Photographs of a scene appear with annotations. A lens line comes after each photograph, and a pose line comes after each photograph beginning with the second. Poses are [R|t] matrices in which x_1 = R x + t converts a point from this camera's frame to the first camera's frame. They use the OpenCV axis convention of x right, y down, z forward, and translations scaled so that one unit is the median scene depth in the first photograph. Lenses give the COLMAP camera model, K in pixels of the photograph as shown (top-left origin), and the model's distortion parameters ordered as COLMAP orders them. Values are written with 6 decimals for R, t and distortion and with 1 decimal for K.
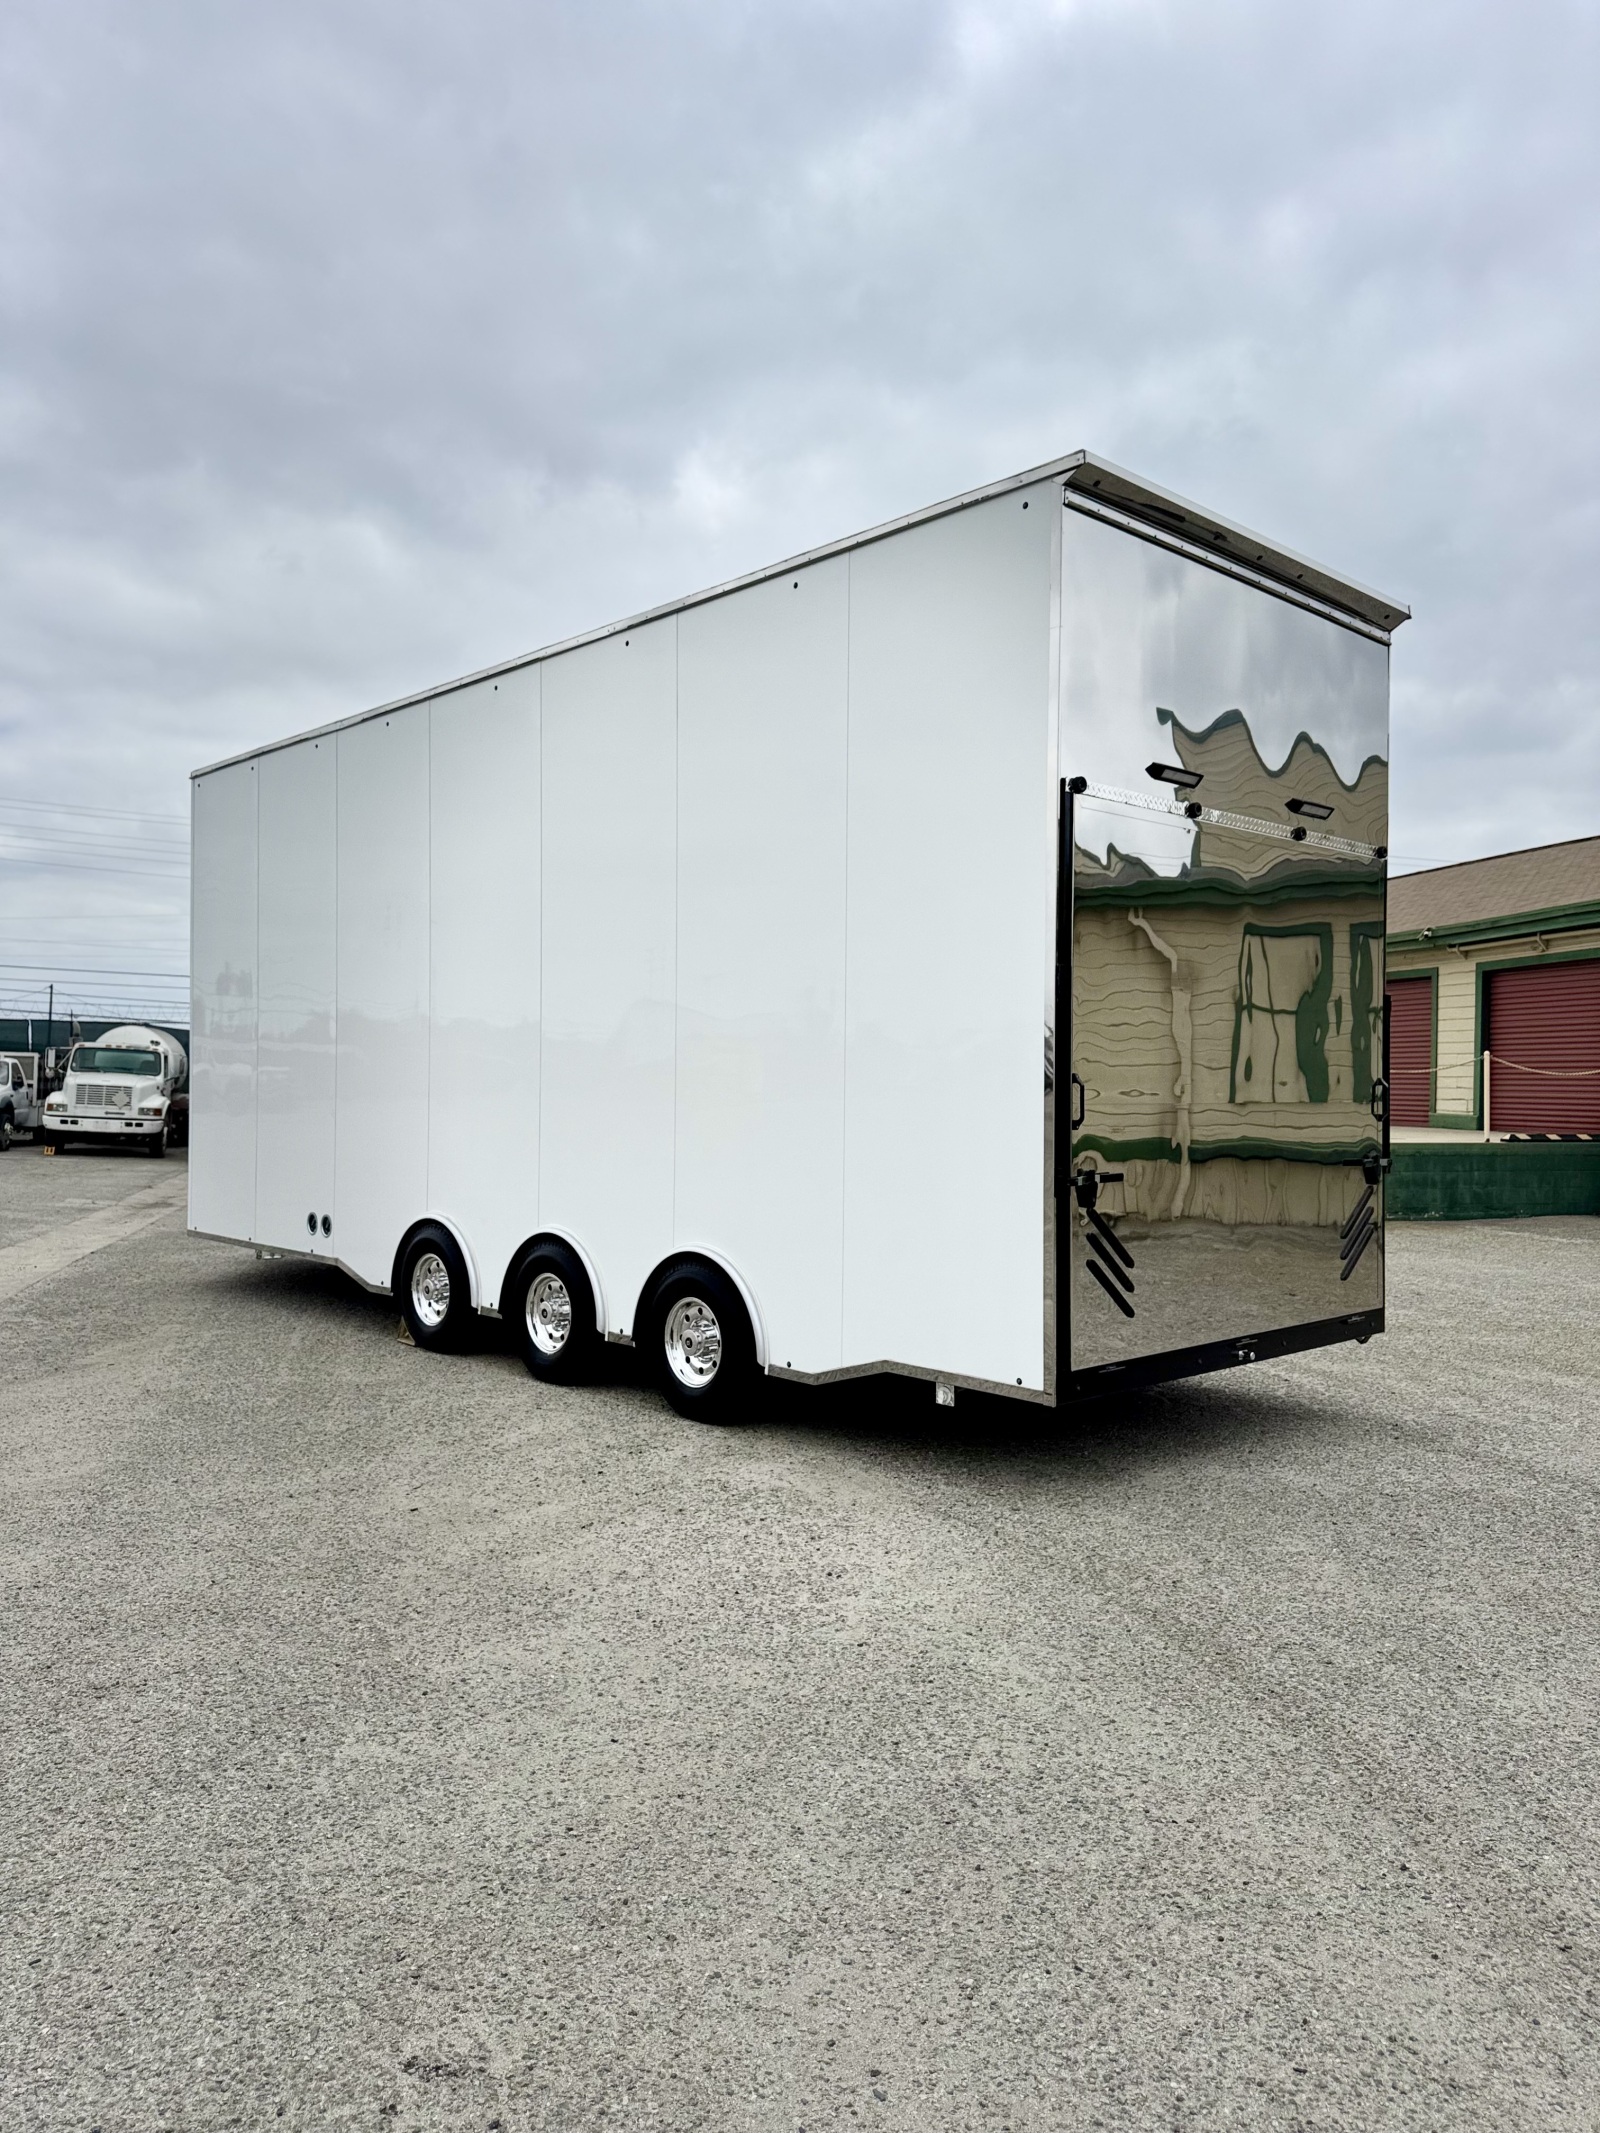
lens RADIAL K [[1520.6, 0, 804.8], [0, 1520.6, 1061.6], [0, 0, 1]] dist [0.025508, -0.024662]
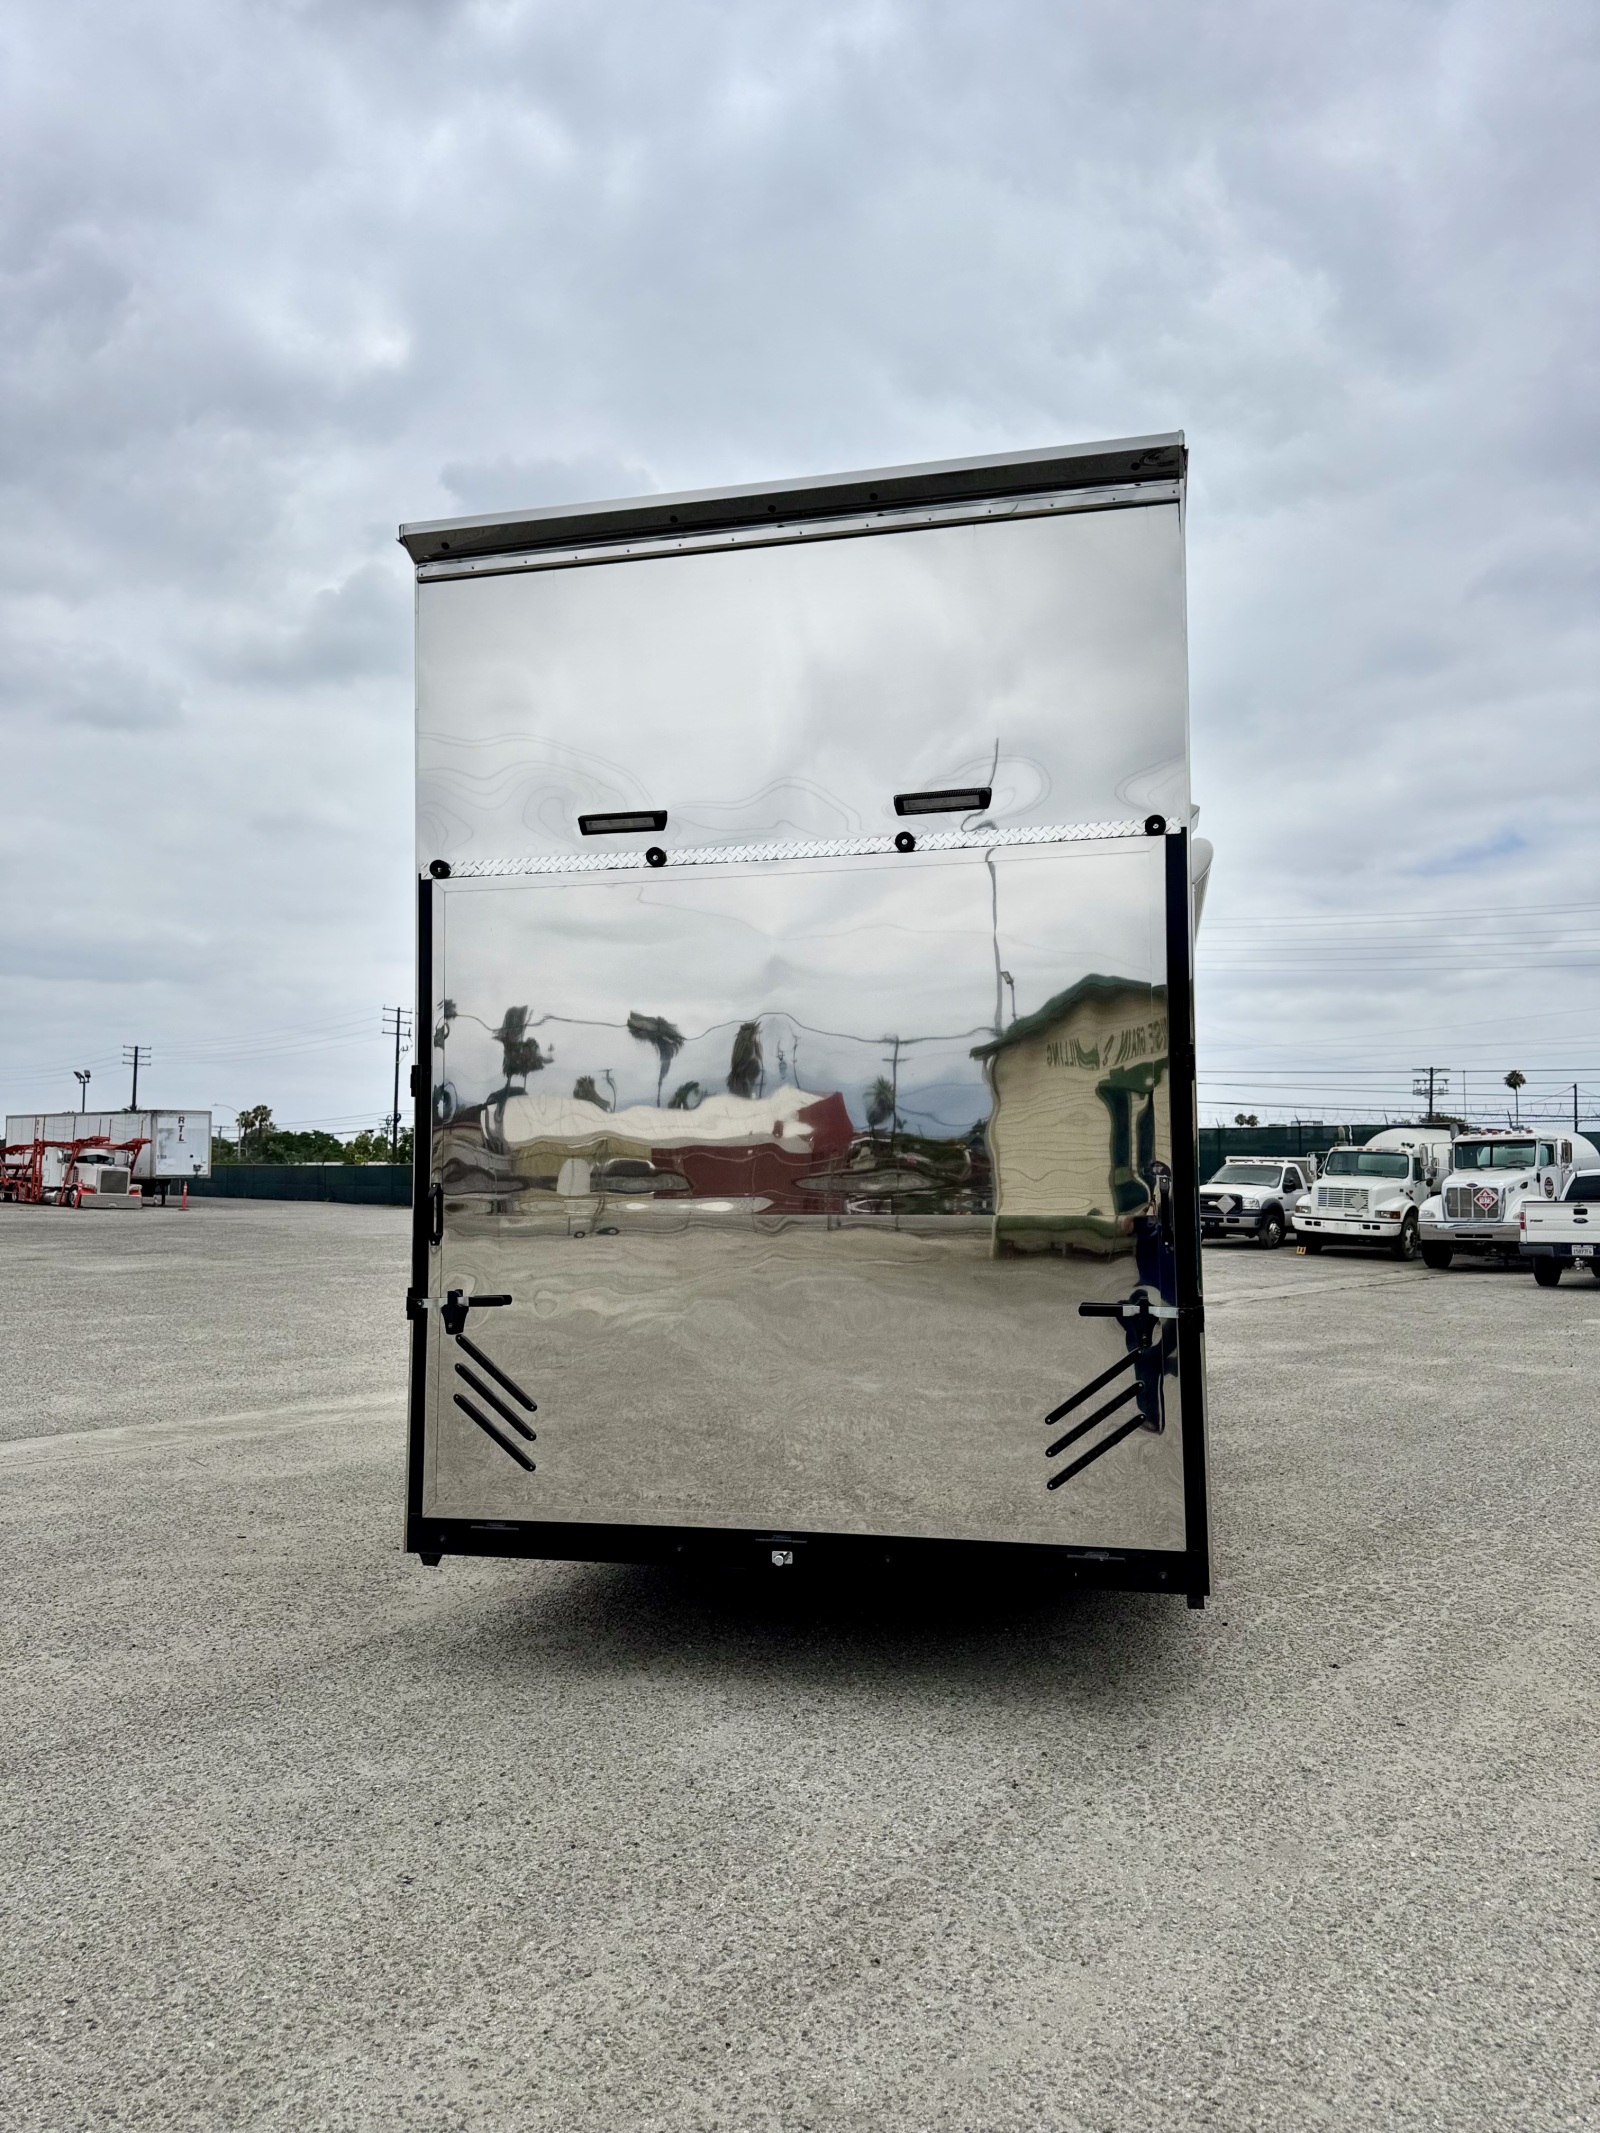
lens RADIAL K [[1498.5, 0, 735.6], [0, 1498.5, 1070.1], [0, 0, 1]] dist [-0.001668, -0.001135]
pose [[0.556558, -0.069004, -0.827938, 0.154521], [0.017620, 0.997301, -0.071275, 0.001054], [0.830622, 0.025081, 0.556272, 0.098396]]
